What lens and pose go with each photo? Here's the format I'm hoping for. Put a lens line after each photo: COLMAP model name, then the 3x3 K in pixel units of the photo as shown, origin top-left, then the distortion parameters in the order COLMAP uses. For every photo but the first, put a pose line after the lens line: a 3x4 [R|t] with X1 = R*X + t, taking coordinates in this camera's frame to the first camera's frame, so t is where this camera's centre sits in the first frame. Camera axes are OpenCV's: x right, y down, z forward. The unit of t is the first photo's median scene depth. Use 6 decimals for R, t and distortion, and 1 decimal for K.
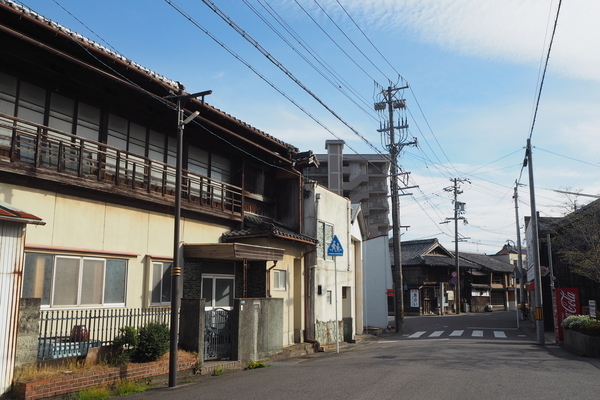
lens RADIAL K [[541.5, 0, 300.4], [0, 541.5, 201.7], [0, 0, 1]] dist [-0.012165, -0.002012]
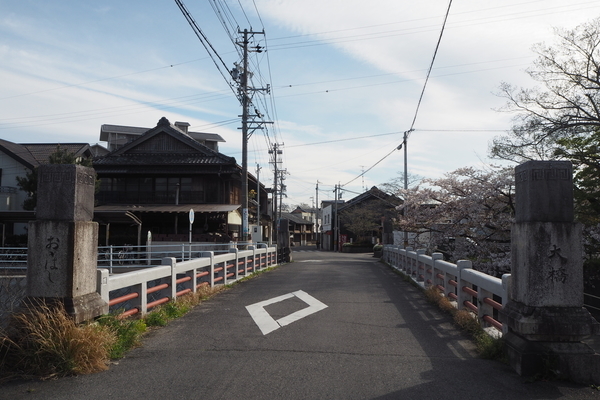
lens RADIAL K [[515.7, 0, 300.3], [0, 515.7, 200.5], [0, 0, 1]] dist [-0.041456, -0.001990]
pose [[0.913303, 0.034670, 0.405803, -0.331566], [-0.075434, 0.993531, 0.084891, -0.093504], [-0.400234, -0.108142, 0.910010, -0.553590]]
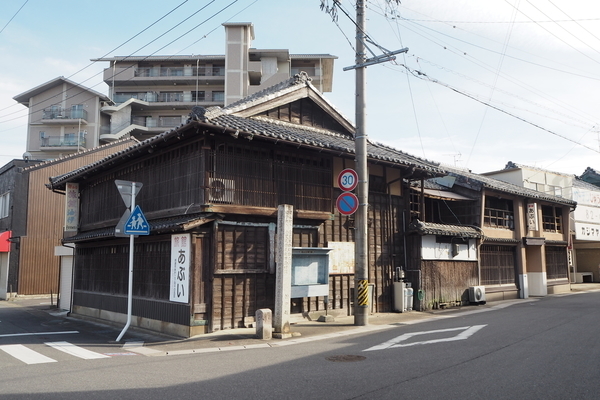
lens RADIAL K [[515.7, 0, 297.7], [0, 515.7, 197.4], [0, 0, 1]] dist [-0.041456, -0.001990]
pose [[0.999930, -0.009548, -0.006988, 0.244346], [0.009826, 0.999112, 0.040963, 0.123746], [0.006591, -0.041028, 0.999136, 0.691494]]
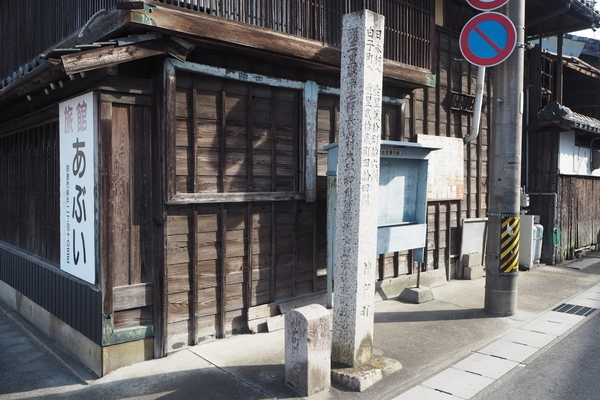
lens RADIAL K [[515.7, 0, 300.1], [0, 515.7, 200.7], [0, 0, 1]] dist [-0.041456, -0.001990]
pose [[0.999880, -0.002911, 0.015202, 0.226884], [-0.000269, 0.978737, 0.205119, 0.147471], [-0.015475, -0.205099, 0.978619, 0.828056]]
